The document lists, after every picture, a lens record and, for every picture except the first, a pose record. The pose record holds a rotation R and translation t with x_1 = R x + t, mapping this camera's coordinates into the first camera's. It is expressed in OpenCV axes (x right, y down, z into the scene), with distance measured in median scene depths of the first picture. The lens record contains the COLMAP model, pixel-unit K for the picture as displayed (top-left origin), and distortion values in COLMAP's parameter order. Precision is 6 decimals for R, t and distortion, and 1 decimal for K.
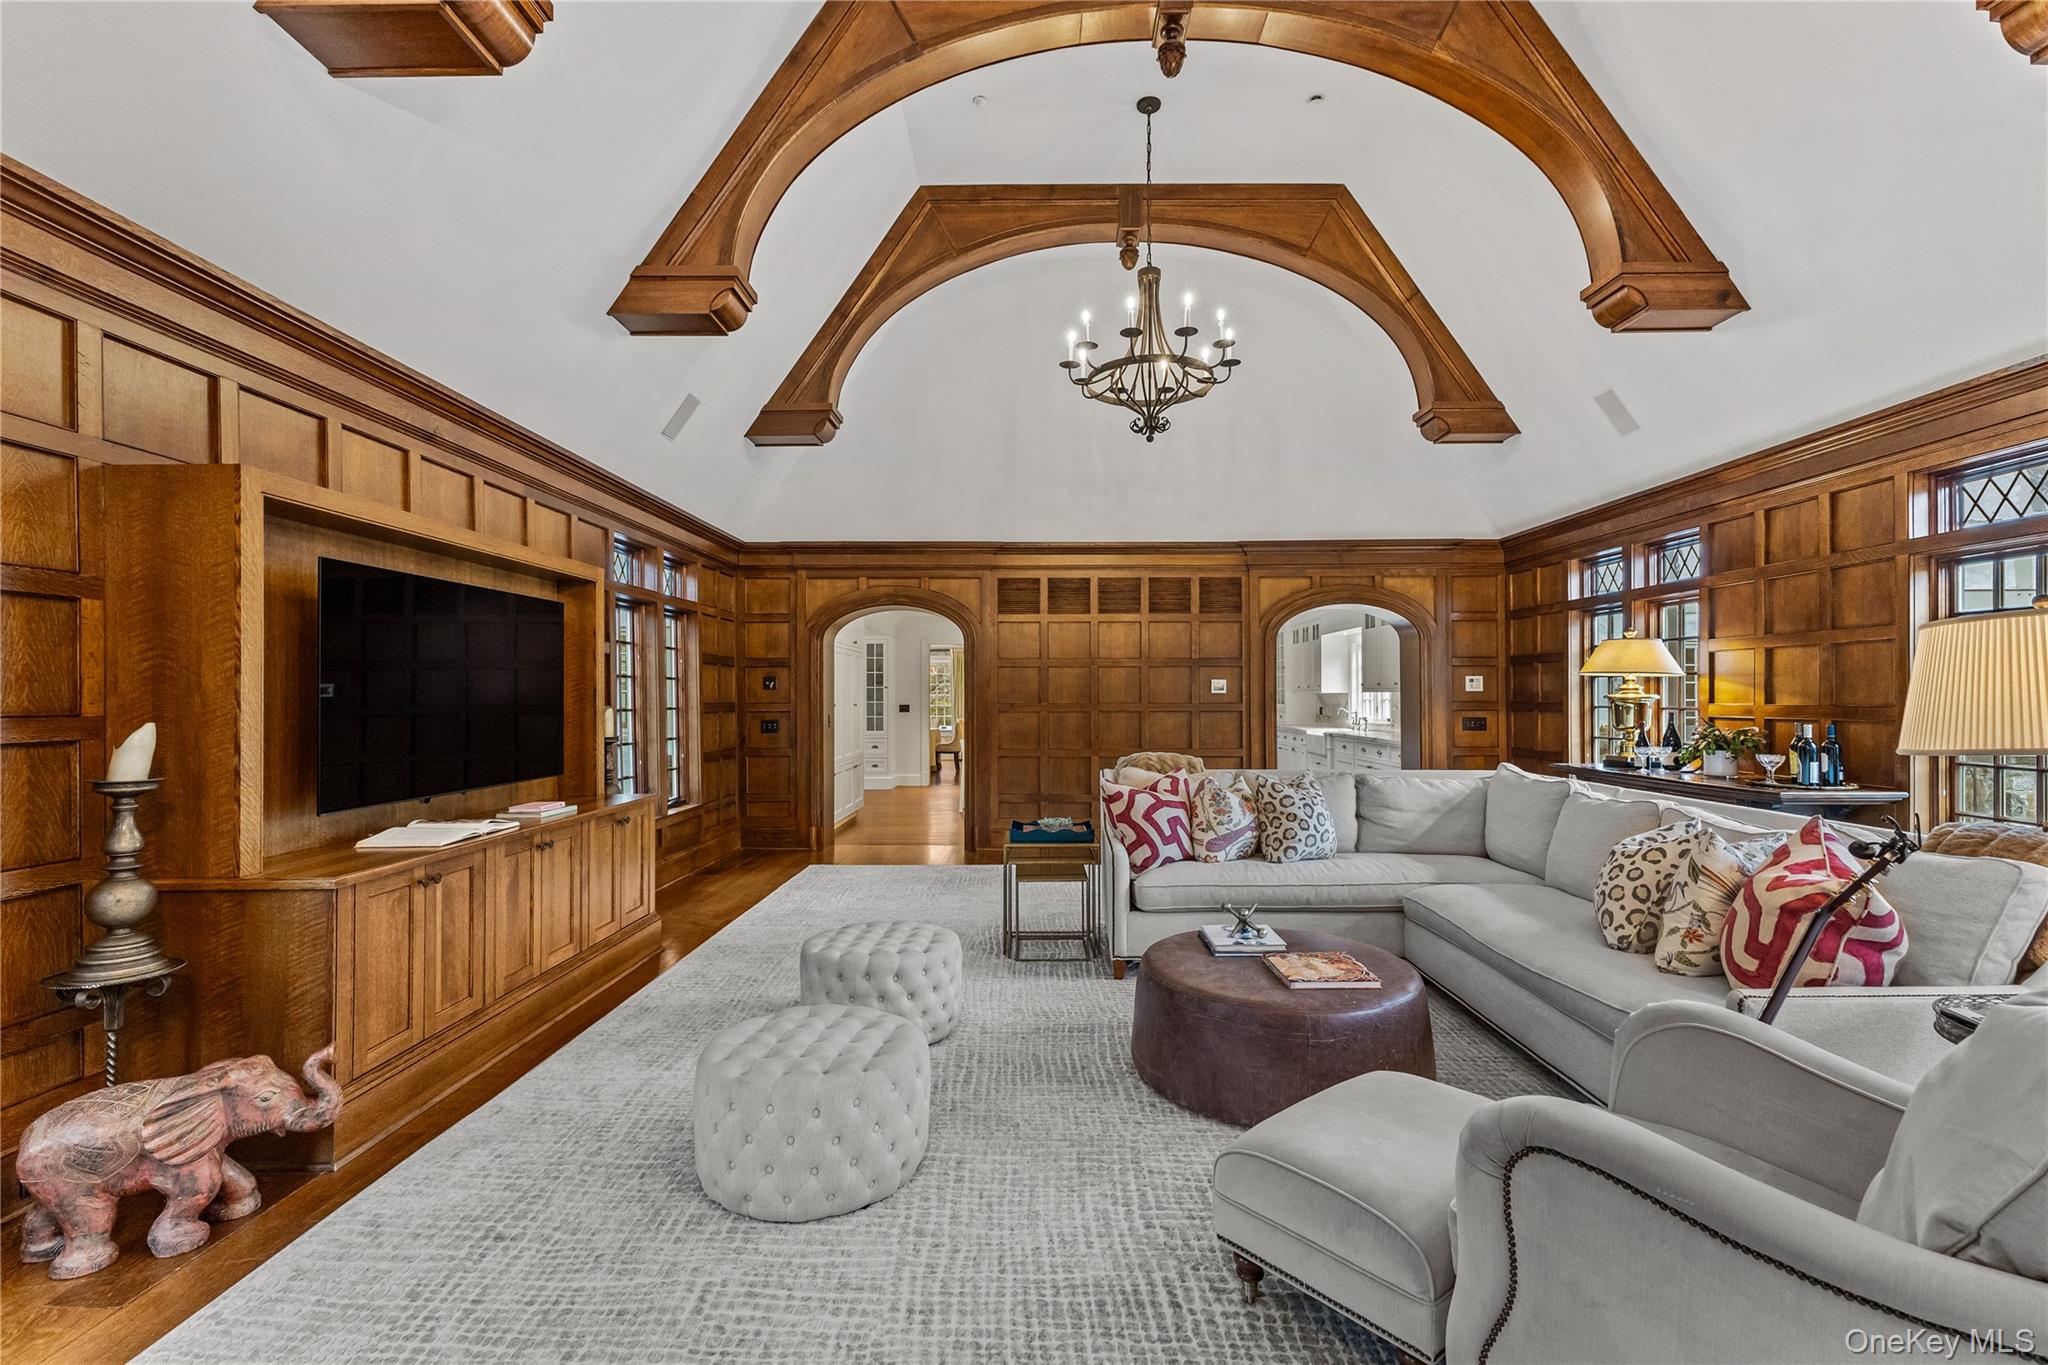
lens RADIAL K [[892.0, 0, 1037.3], [0, 892.0, 684.5], [0, 0, 1]] dist [0.009407, 0.000246]
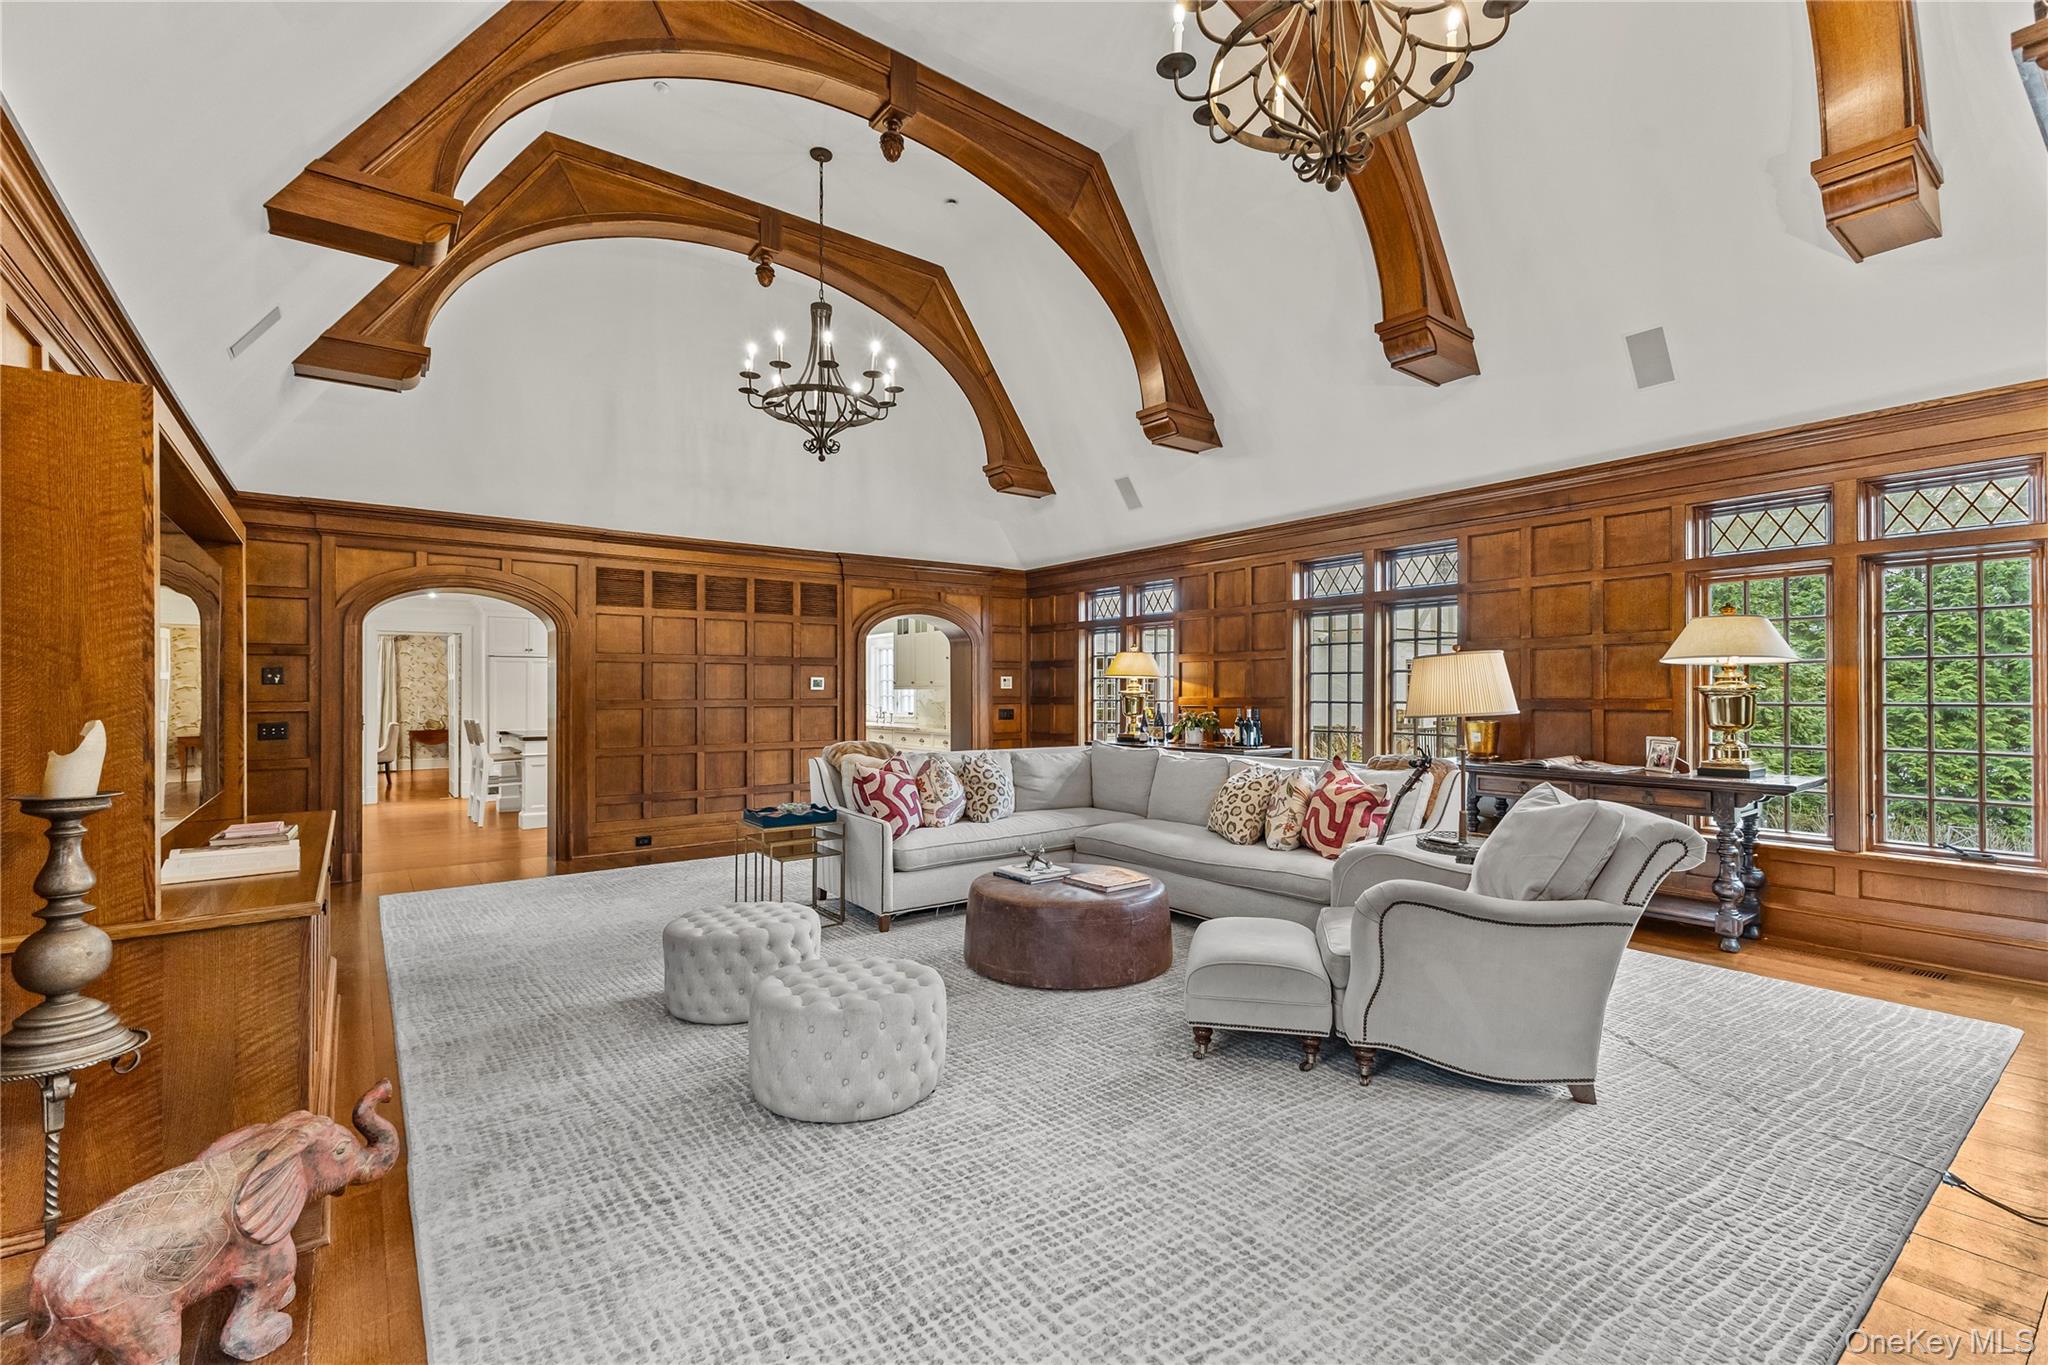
lens RADIAL K [[892.0, 0, 1031.8], [0, 892.0, 687.6], [0, 0, 1]] dist [0.009407, 0.000246]
pose [[0.793460, 0.004071, 0.608609, -0.349570], [-0.007072, 0.999972, 0.002531, 0.003175], [-0.608581, -0.006313, 0.793467, -0.035446]]
